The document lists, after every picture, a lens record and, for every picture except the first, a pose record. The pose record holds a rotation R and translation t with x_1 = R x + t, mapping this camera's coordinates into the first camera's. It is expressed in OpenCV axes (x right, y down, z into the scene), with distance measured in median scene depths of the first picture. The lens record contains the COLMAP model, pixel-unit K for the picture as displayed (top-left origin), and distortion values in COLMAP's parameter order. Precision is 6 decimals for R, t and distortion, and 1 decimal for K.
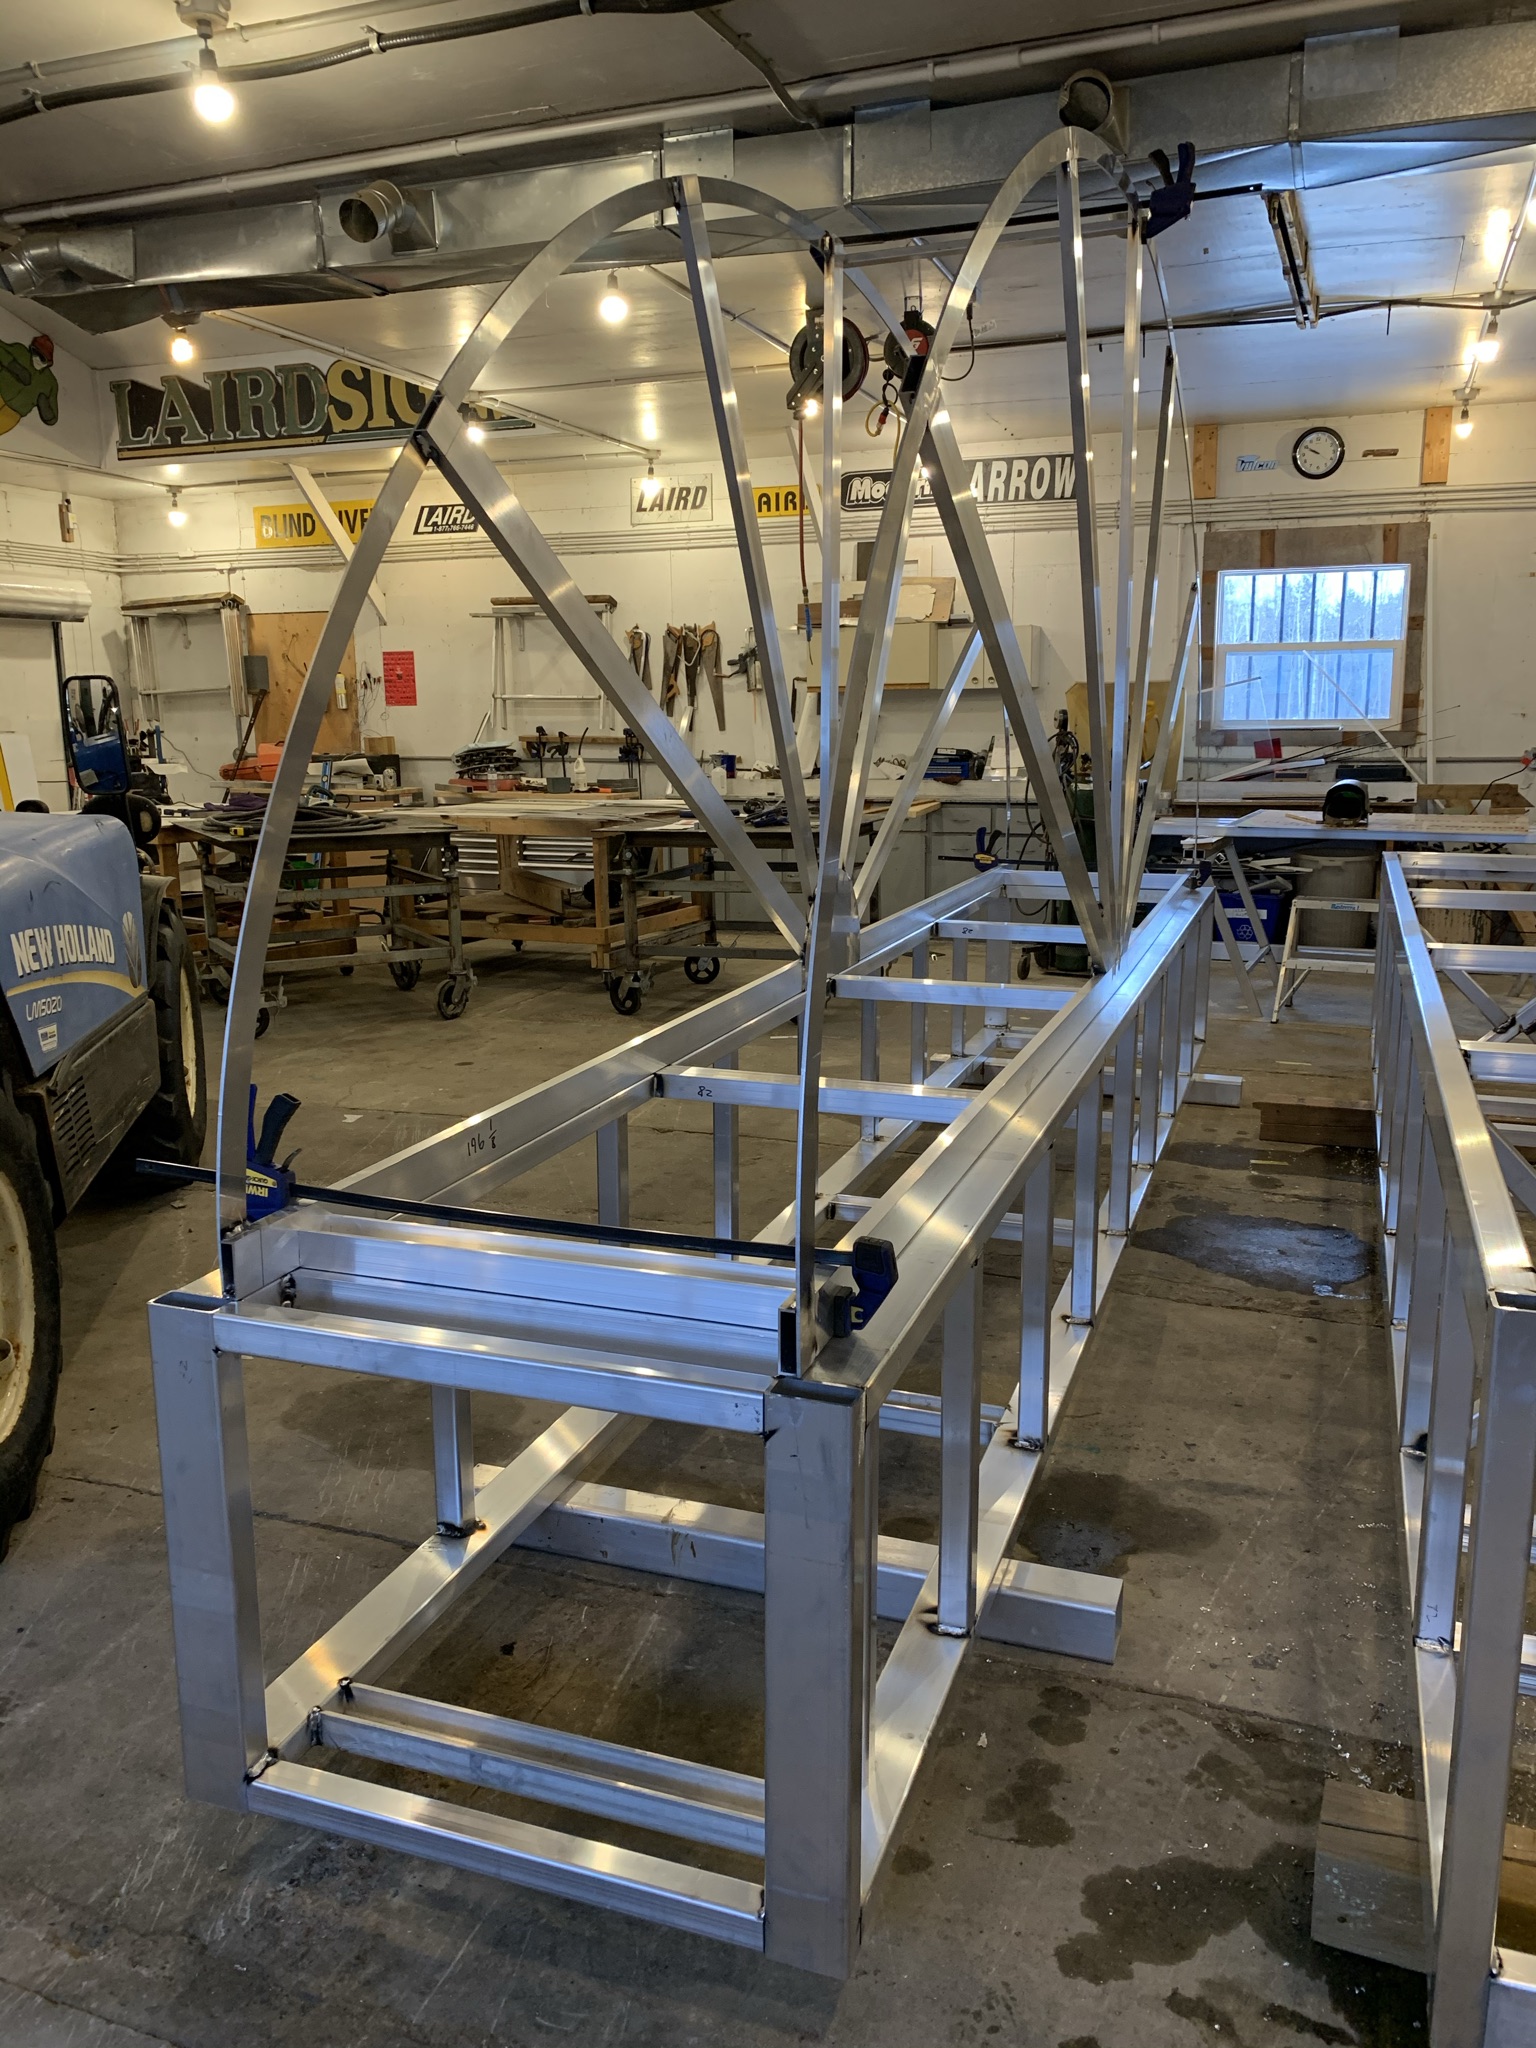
lens RADIAL K [[1539.0, 0, 768.0], [0, 1539.0, 1024.0], [0, 0, 1]] dist [0.011191, -0.009375]
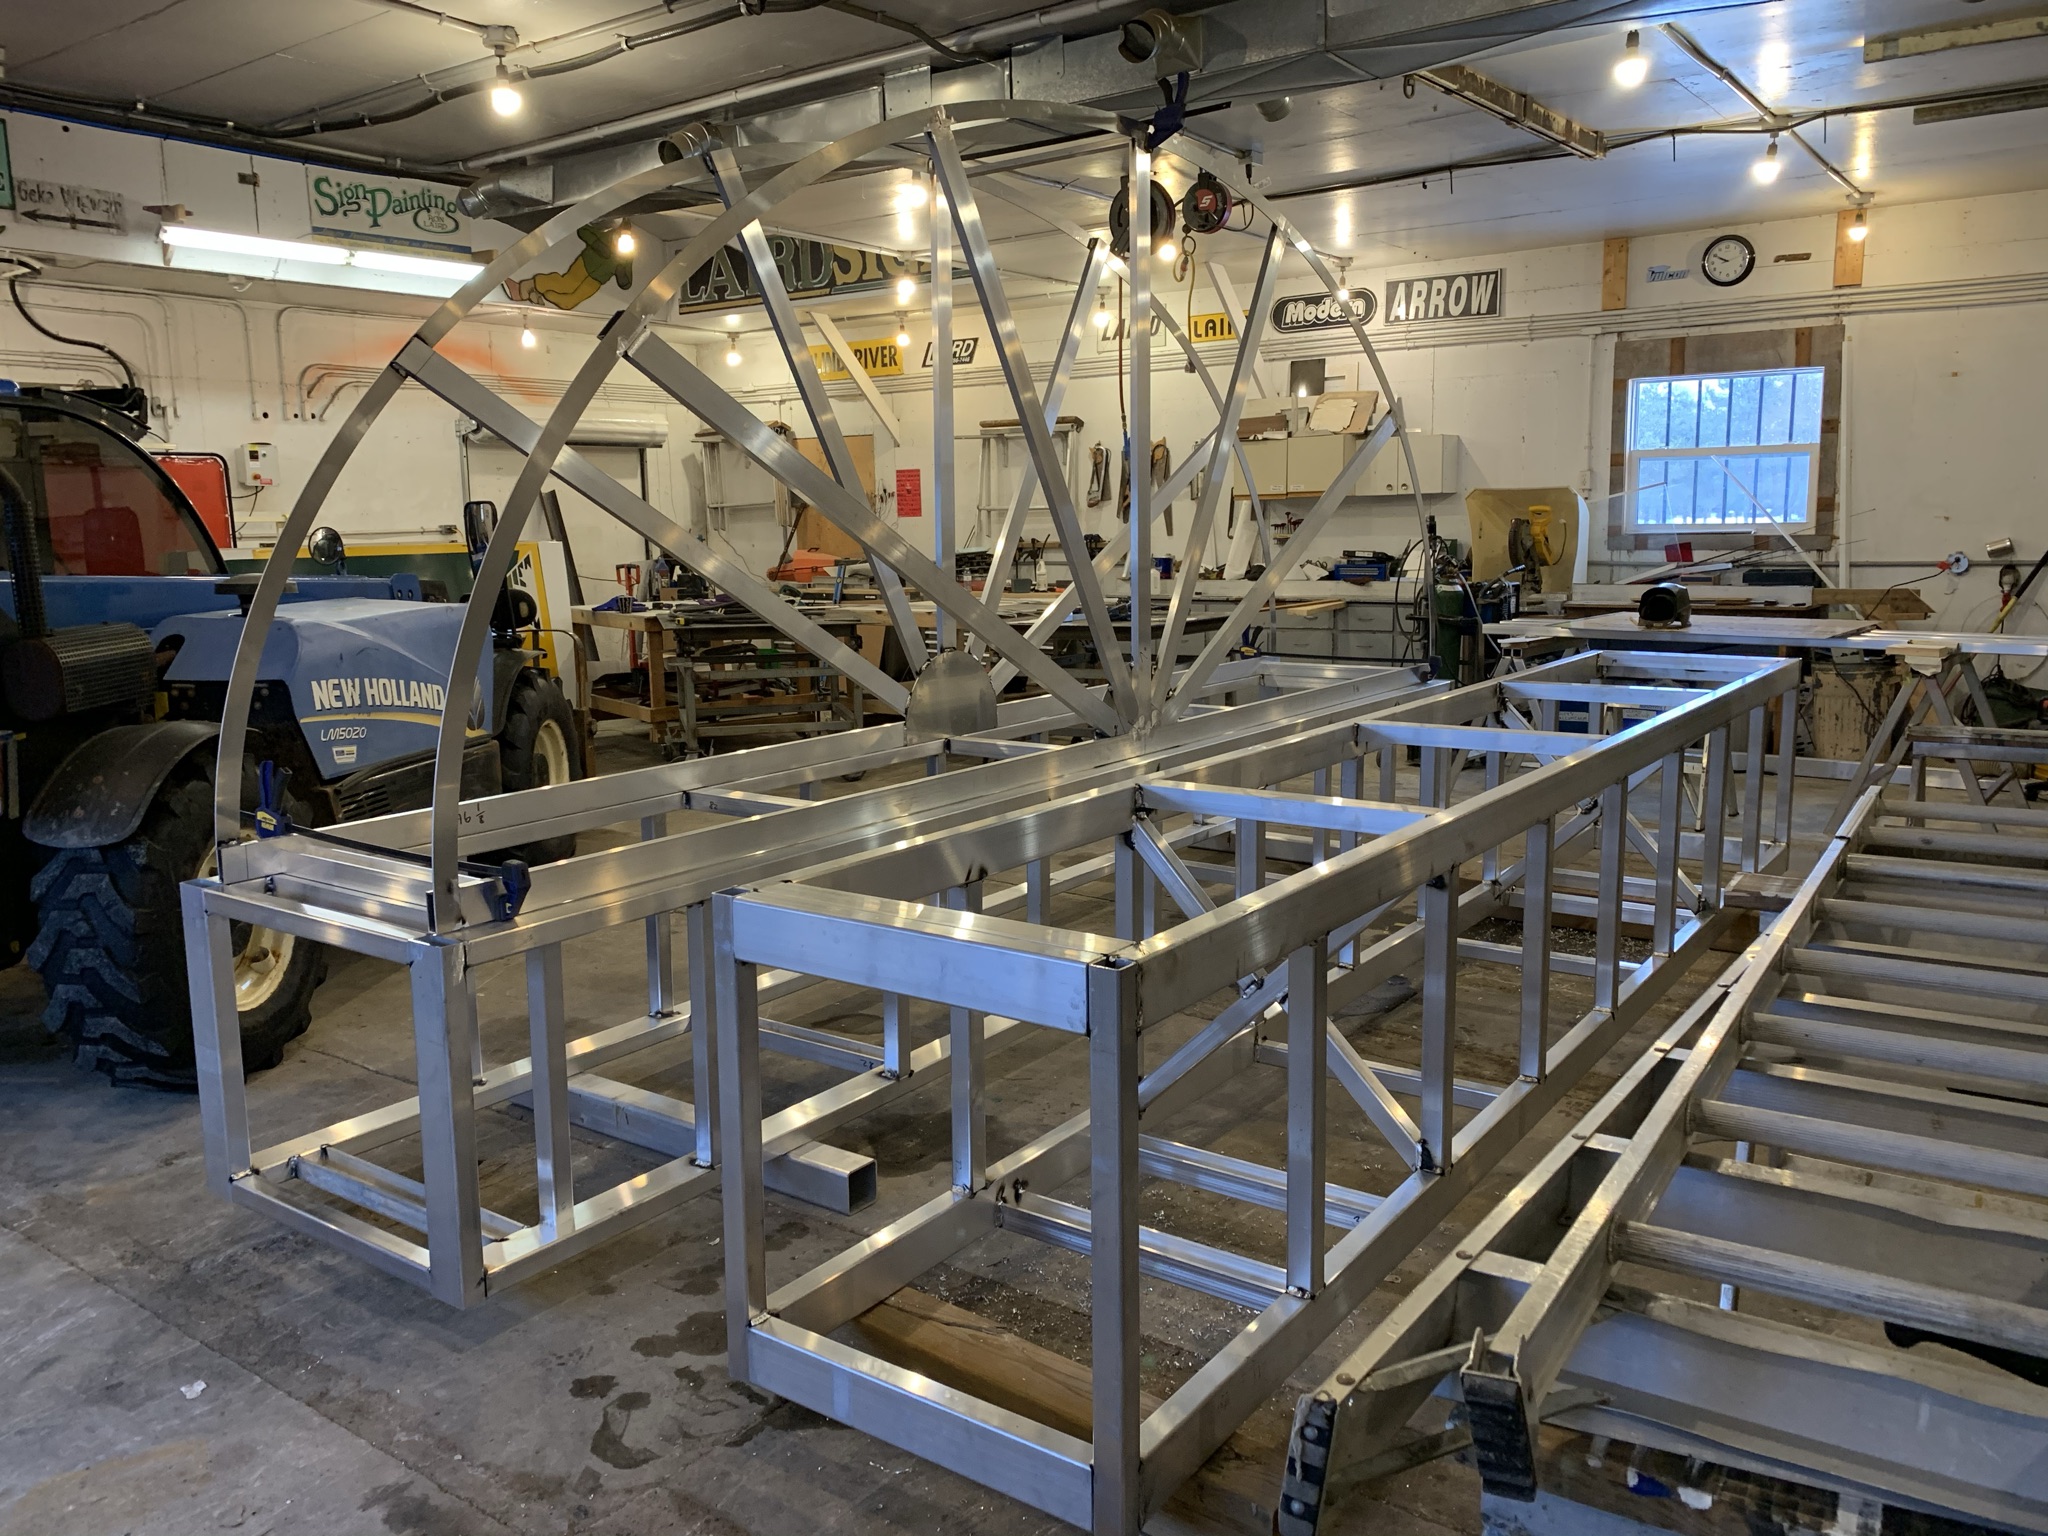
lens RADIAL K [[1553.7, 0, 1024.0], [0, 1553.7, 768.0], [0, 0, 1]] dist [0.001903, -0.001451]
pose [[0.961986, 0.036263, -0.270681, 0.196785], [-0.046687, 0.998391, -0.032170, 0.014068], [0.269079, 0.043585, 0.962131, -0.083477]]
